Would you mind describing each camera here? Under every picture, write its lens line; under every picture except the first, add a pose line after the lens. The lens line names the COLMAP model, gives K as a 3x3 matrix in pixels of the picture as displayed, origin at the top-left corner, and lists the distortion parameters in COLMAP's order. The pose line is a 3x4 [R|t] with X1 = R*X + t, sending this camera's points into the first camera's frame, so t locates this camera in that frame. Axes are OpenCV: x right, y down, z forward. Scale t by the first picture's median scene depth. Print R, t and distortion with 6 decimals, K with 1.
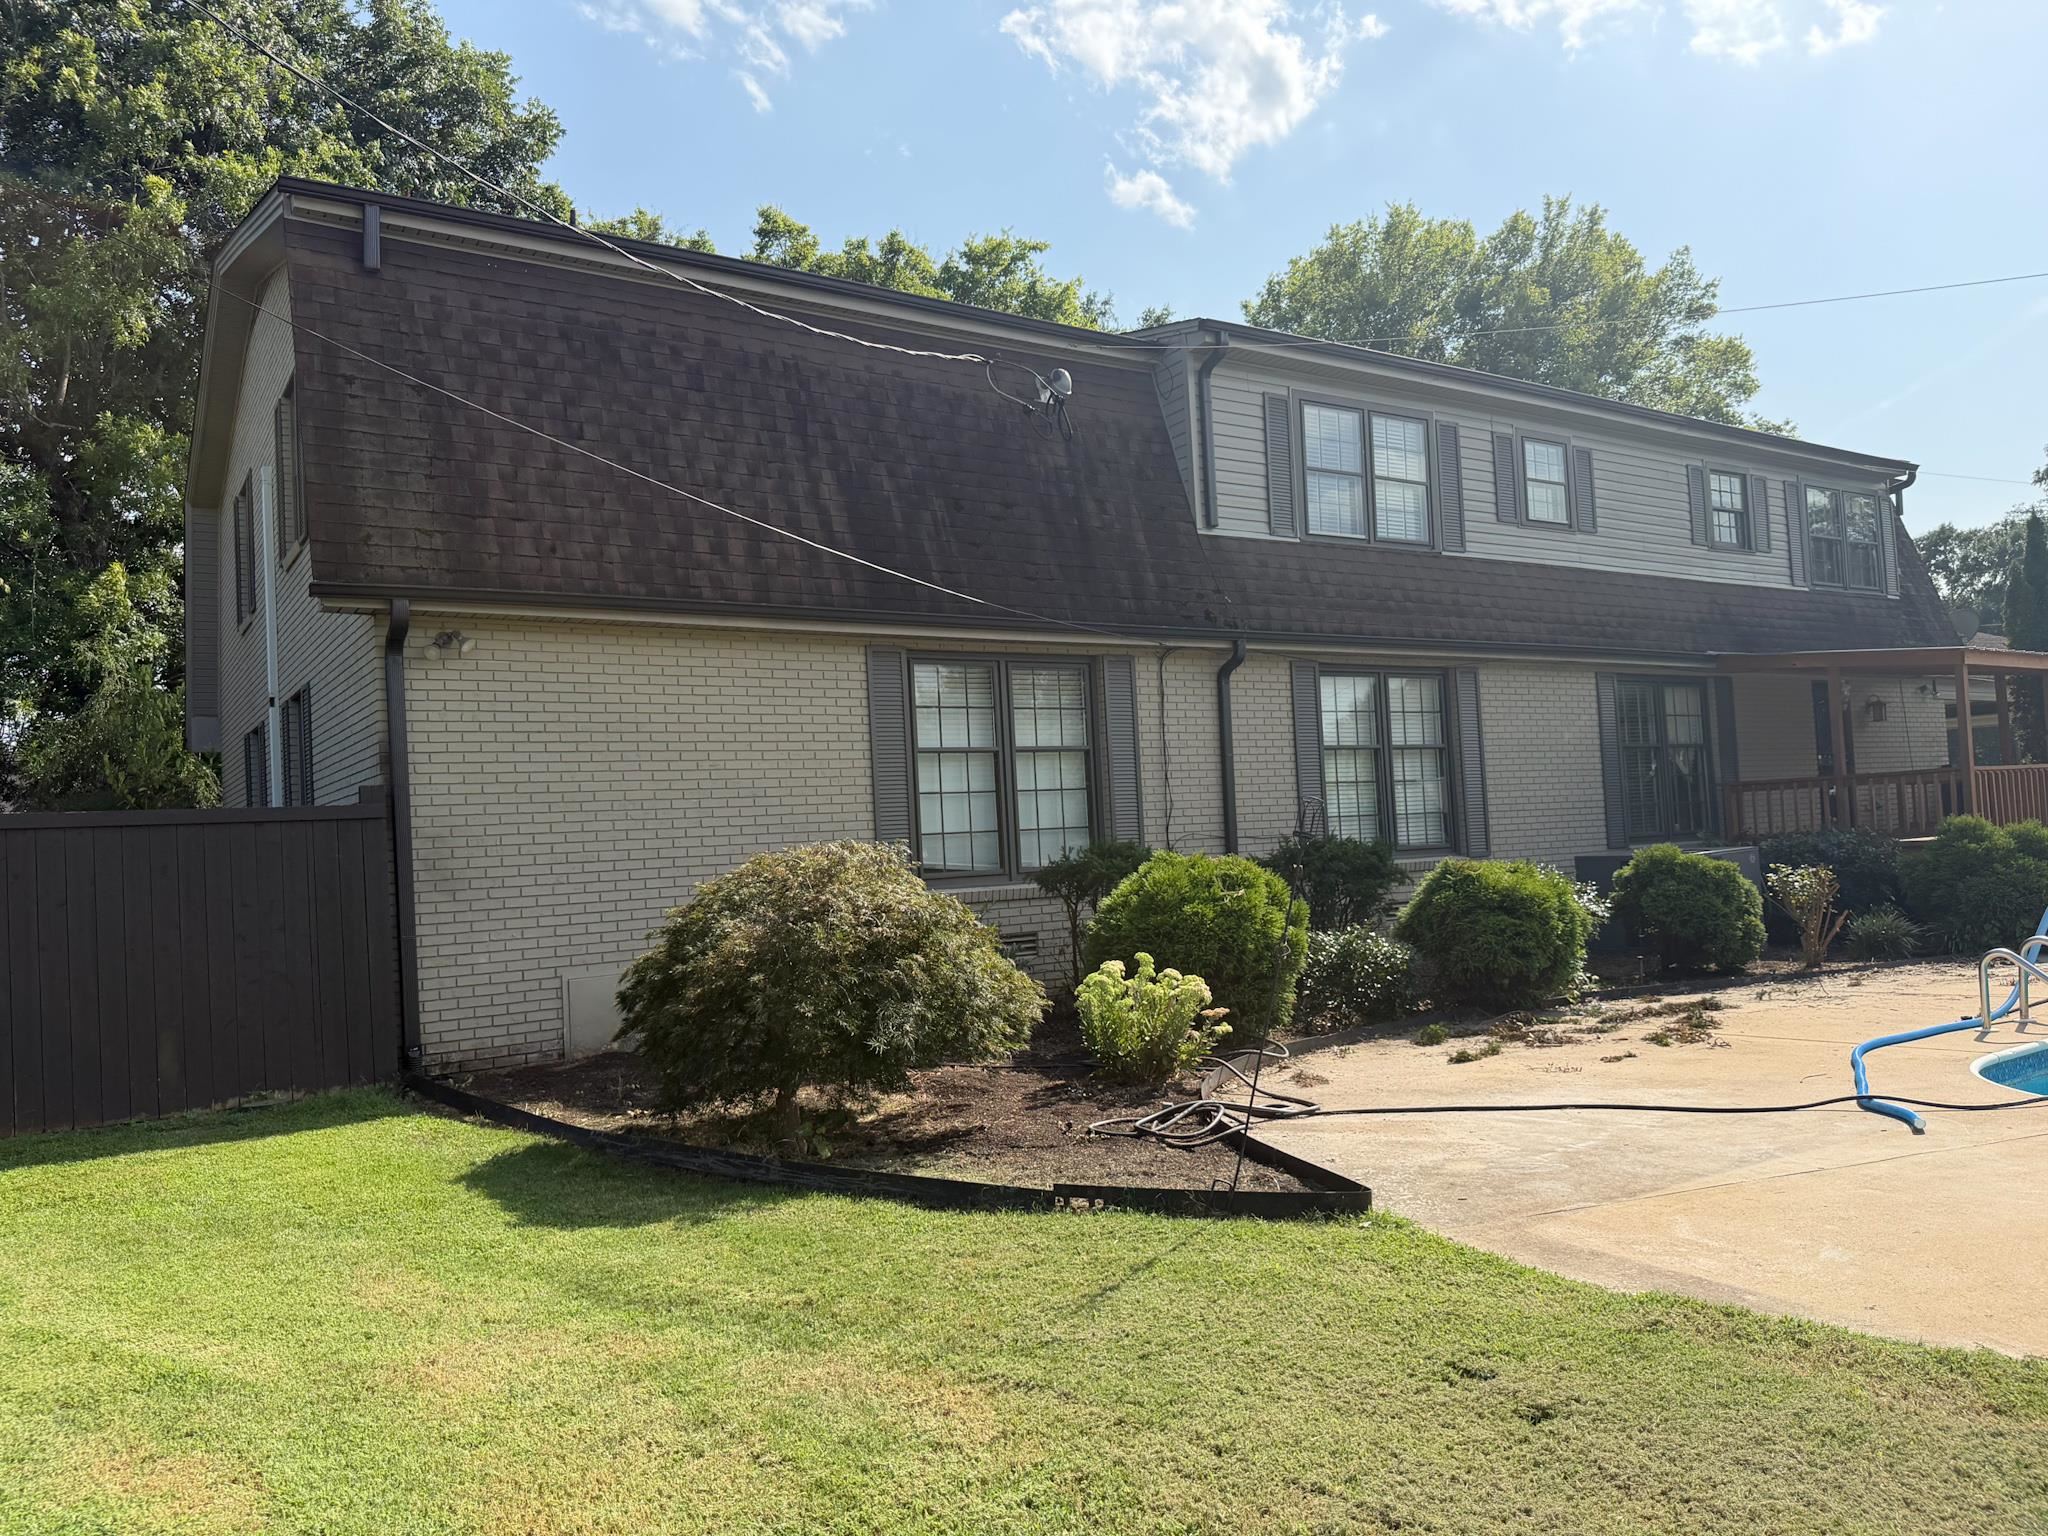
lens RADIAL K [[1448.5, 0, 1024.0], [0, 1448.5, 768.0], [0, 0, 1]] dist [-0.000434, -0.000854]
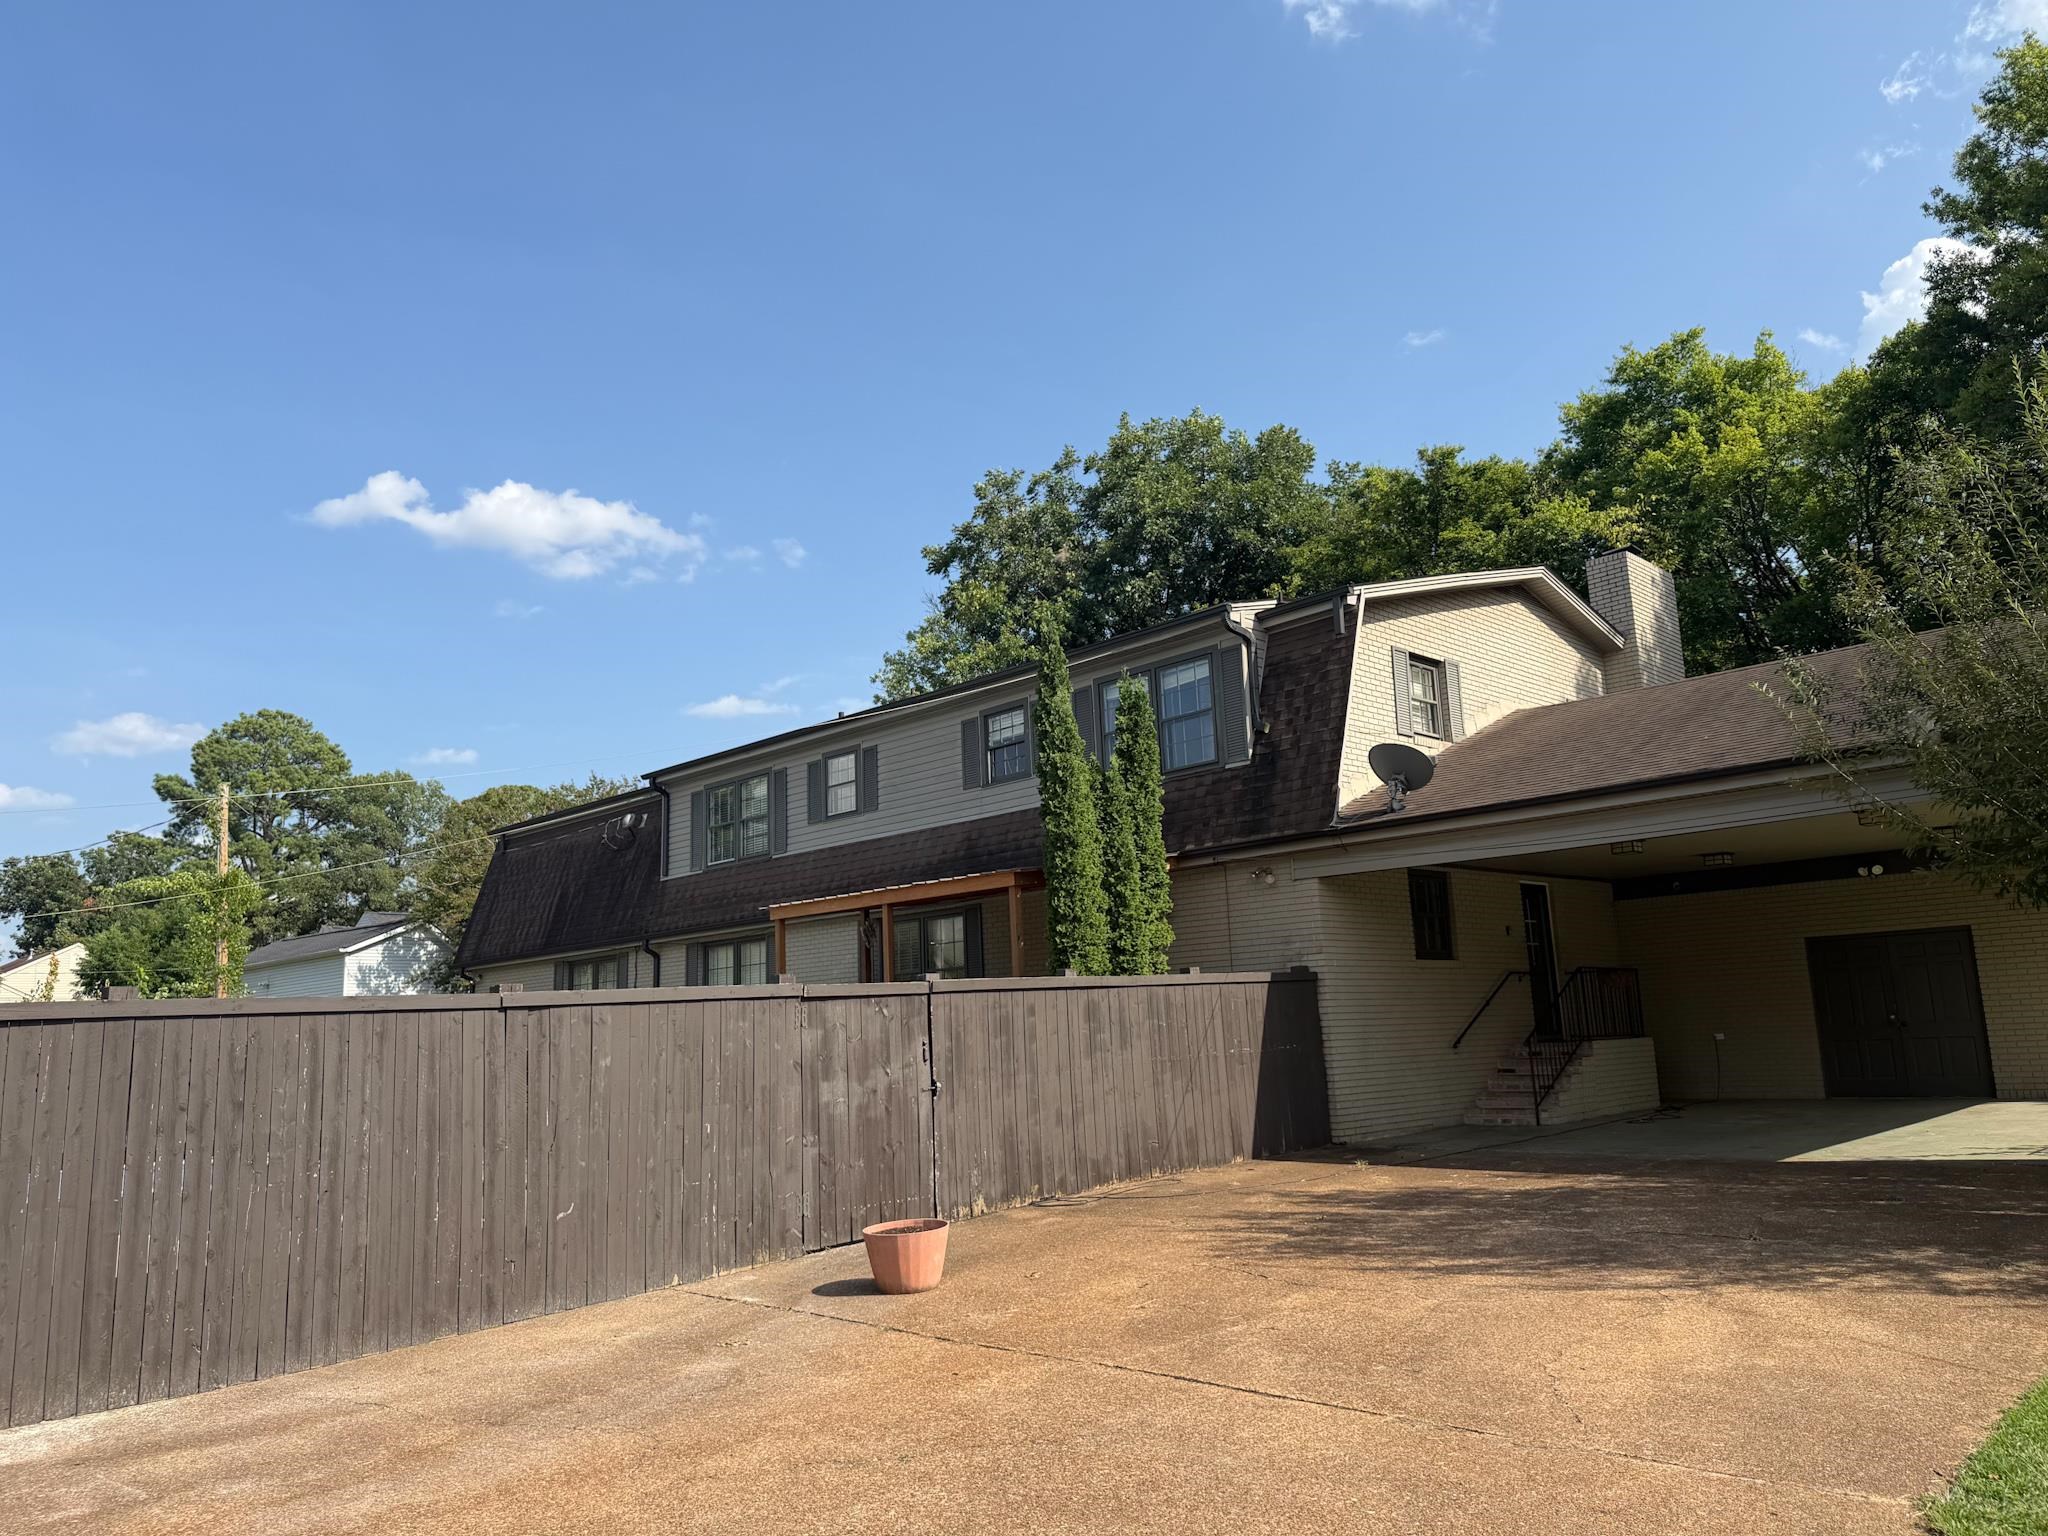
lens RADIAL K [[1448.5, 0, 1024.0], [0, 1448.5, 768.0], [0, 0, 1]] dist [-0.000434, -0.000854]
pose [[0.219559, -0.179407, -0.958961, 1.697615], [0.026371, 0.983678, -0.177993, 0.030656], [0.975243, 0.013792, 0.220707, 0.878686]]
